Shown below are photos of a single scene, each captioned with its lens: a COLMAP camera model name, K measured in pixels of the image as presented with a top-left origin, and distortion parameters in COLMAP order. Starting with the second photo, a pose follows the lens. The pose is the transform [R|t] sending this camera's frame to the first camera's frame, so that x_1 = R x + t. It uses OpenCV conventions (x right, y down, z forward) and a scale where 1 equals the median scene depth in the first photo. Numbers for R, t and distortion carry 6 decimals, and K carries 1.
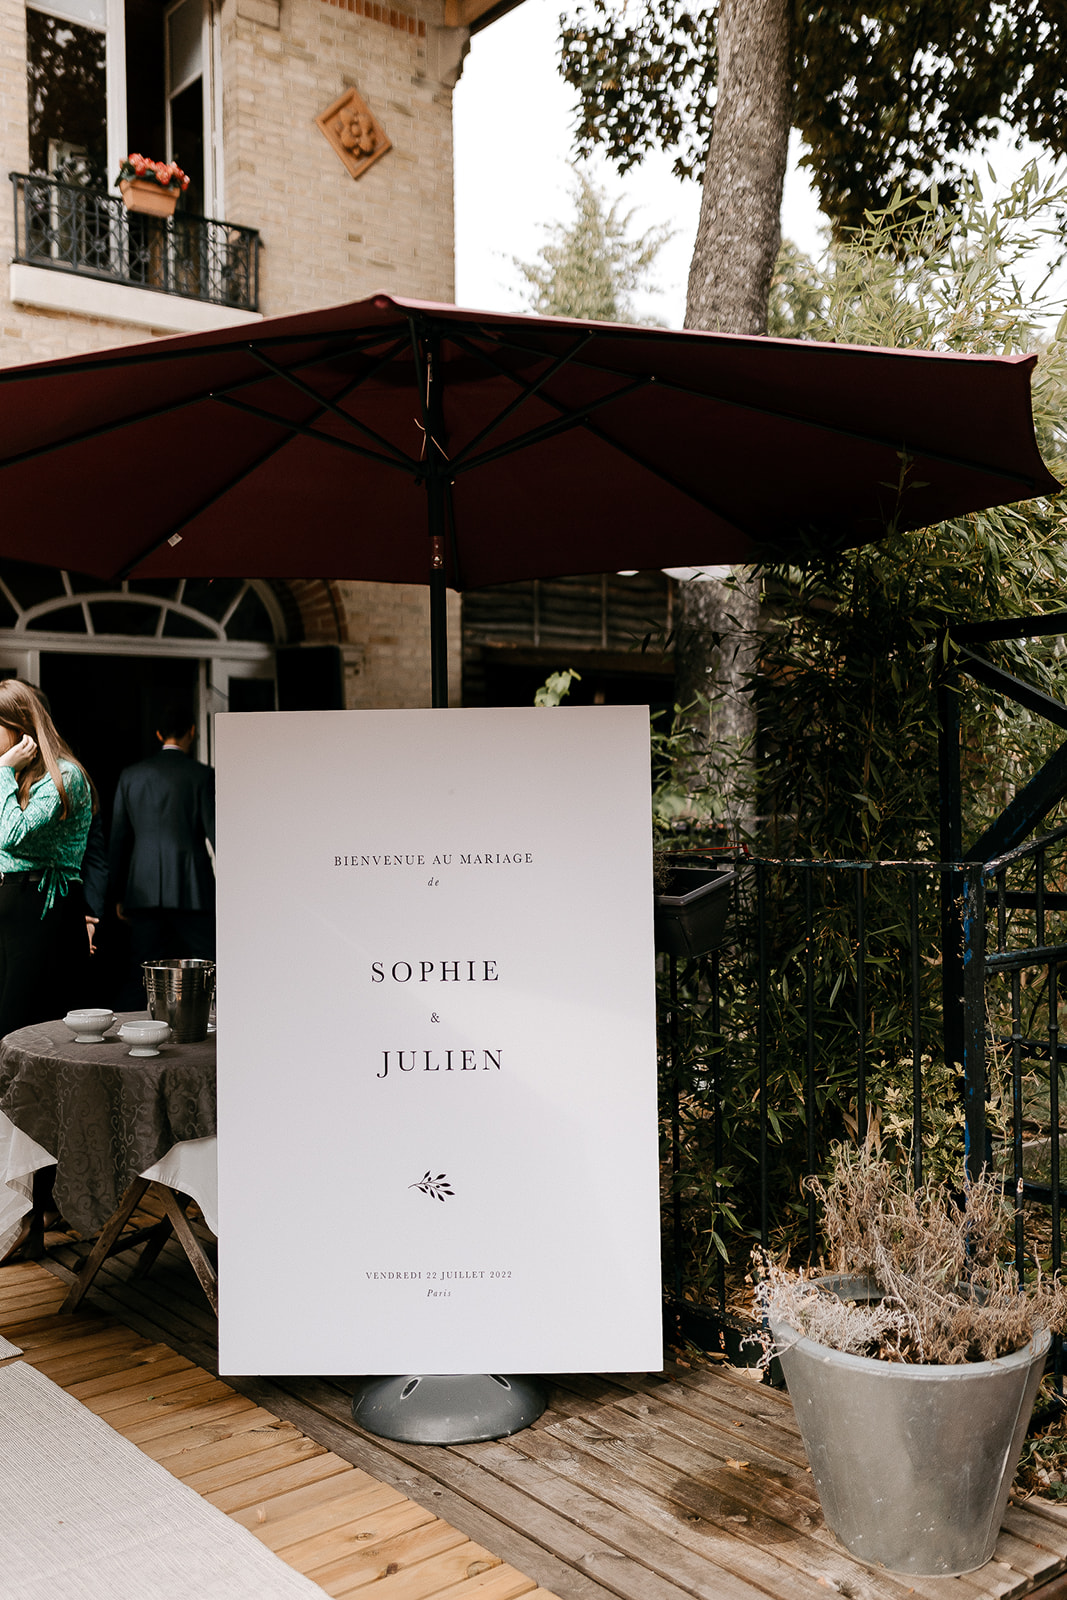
lens RADIAL K [[1548.0, 0, 531.3], [0, 1548.0, 799.0], [0, 0, 1]] dist [0.010930, 0.000000]
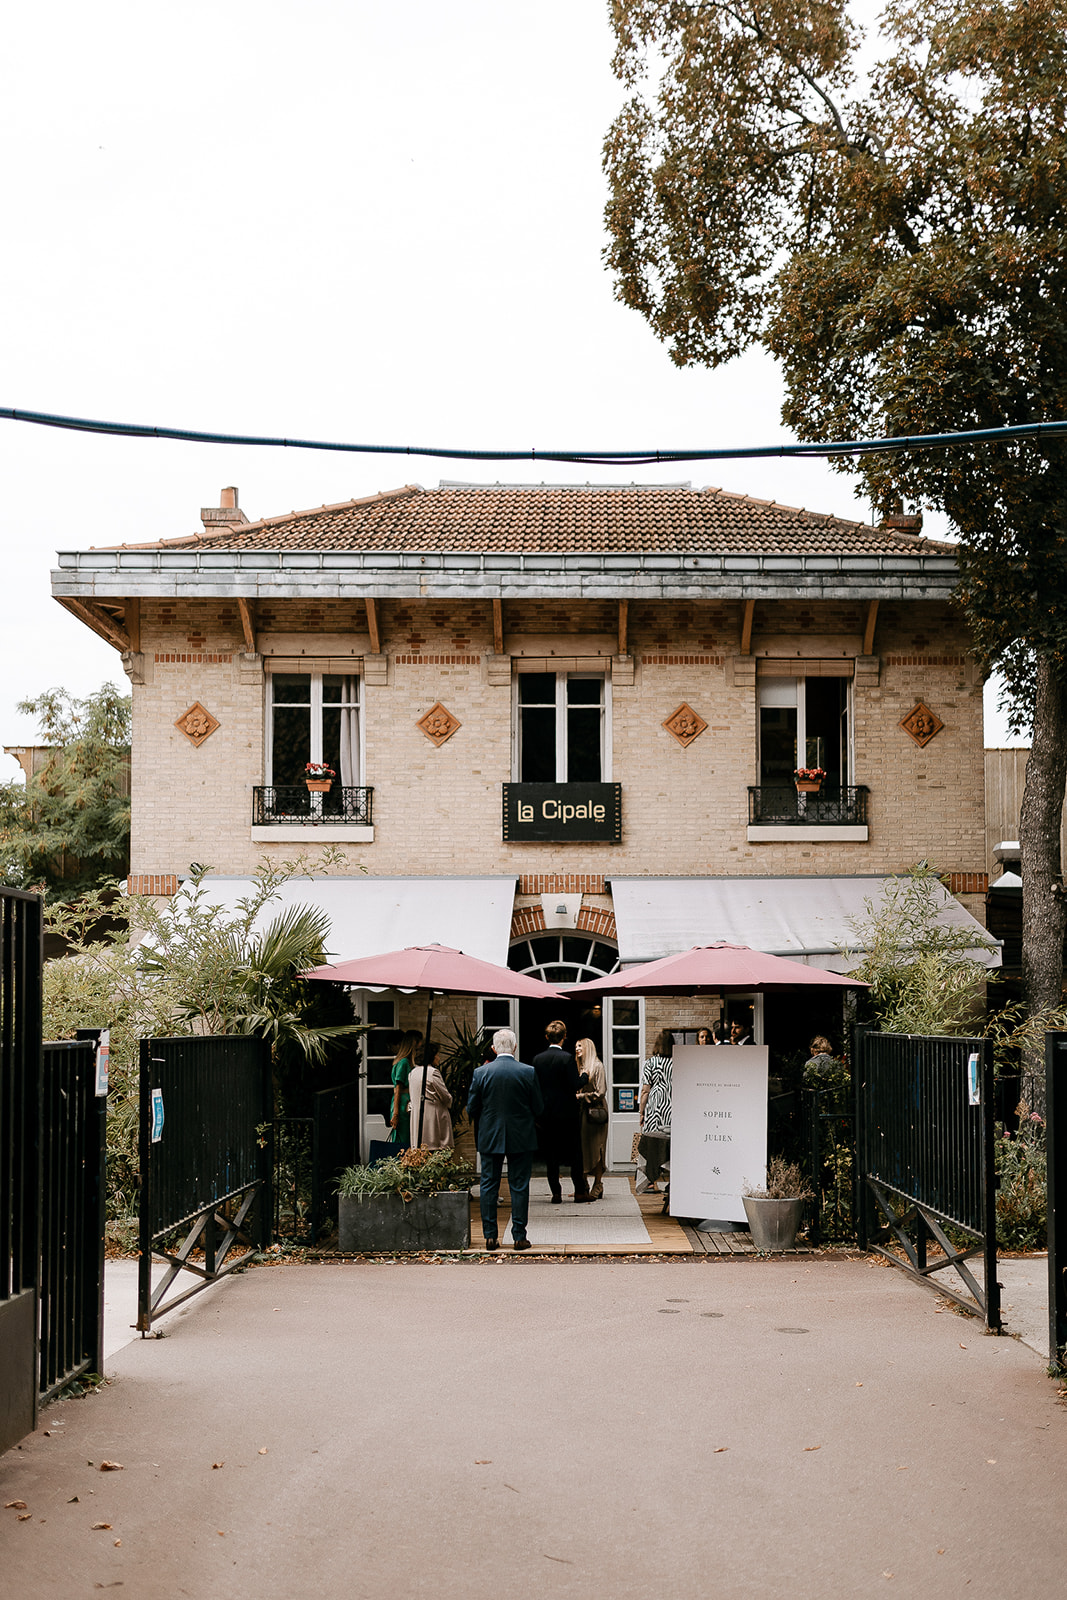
lens RADIAL K [[1548.0, 0, 534.0], [0, 1548.0, 800.8], [0, 0, 1]] dist [0.010930, 0.000000]
pose [[0.776771, -0.080985, -0.624554, 0.746620], [-0.013229, 0.989381, -0.144745, -0.035063], [0.629644, 0.120696, 0.767451, -0.849724]]
